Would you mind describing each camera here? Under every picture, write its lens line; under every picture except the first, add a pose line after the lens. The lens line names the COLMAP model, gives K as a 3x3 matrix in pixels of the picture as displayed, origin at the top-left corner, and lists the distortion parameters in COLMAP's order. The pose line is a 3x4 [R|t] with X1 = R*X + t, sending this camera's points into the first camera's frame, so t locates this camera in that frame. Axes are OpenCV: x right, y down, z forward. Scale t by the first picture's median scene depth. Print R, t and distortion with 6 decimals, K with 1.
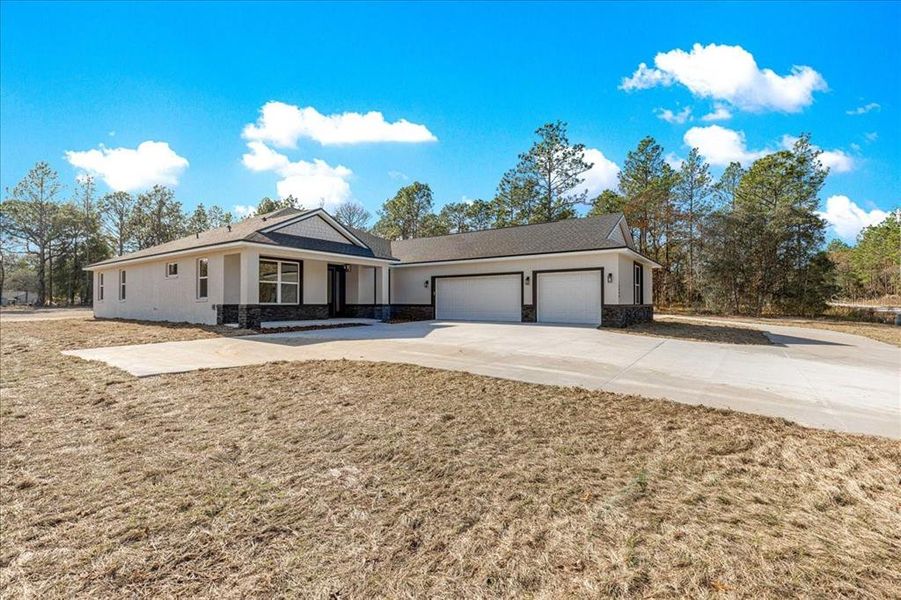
lens RADIAL K [[406.2, 0, 445.1], [0, 406.2, 298.3], [0, 0, 1]] dist [0.002031, 0.000183]
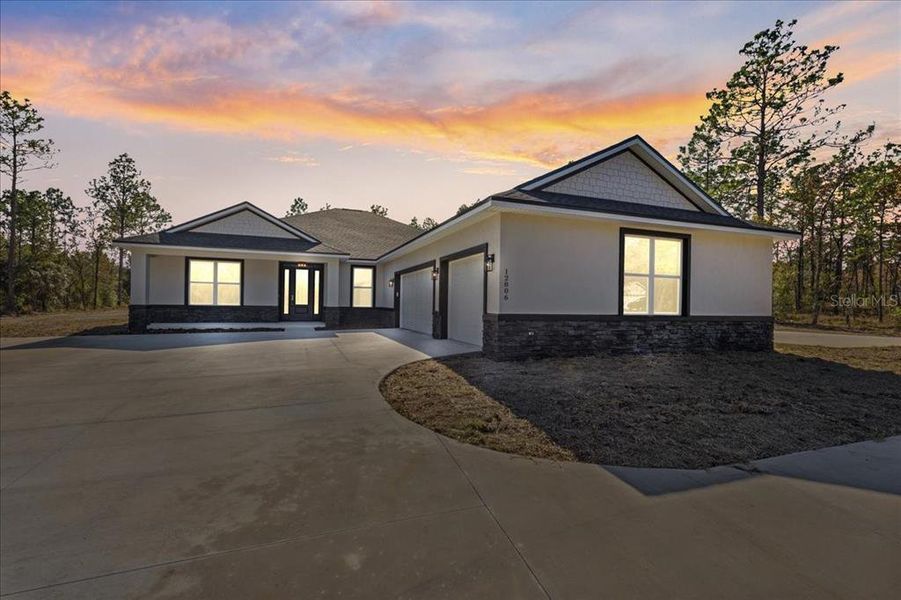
lens RADIAL K [[411.5, 0, 455.1], [0, 411.5, 302.2], [0, 0, 1]] dist [0.004622, 0.000658]
pose [[0.822231, 0.009048, -0.569082, 0.596634], [-0.009267, 0.999954, 0.002509, -0.000505], [0.569079, 0.003211, 0.822277, 0.482256]]
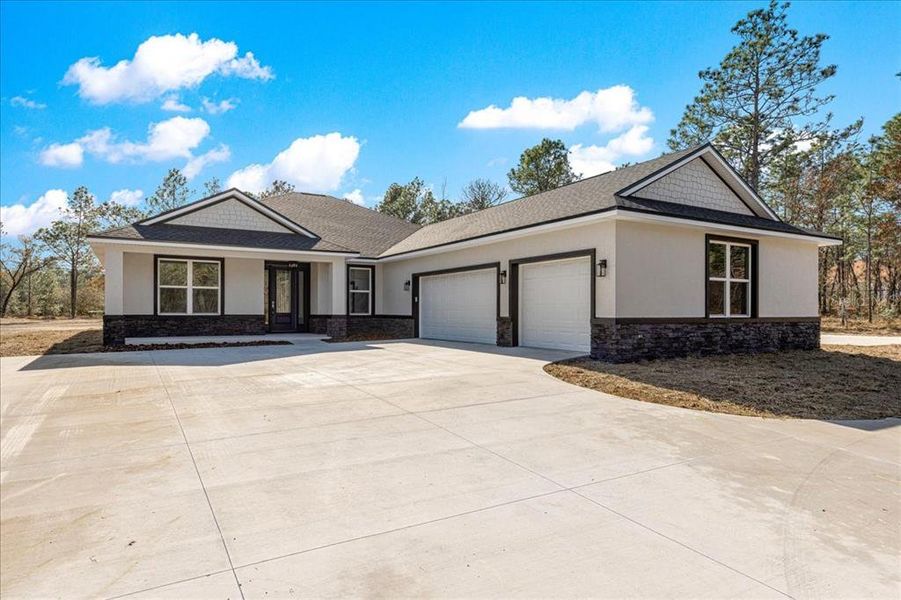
lens RADIAL K [[541.8, 0, 448.3], [0, 541.8, 311.6], [0, 0, 1]] dist [-0.003339, -0.001440]
pose [[0.907807, 0.001959, -0.419383, 0.464306], [0.002211, 0.999953, 0.009457, -0.000381], [0.419382, -0.009513, 0.907760, 0.238851]]
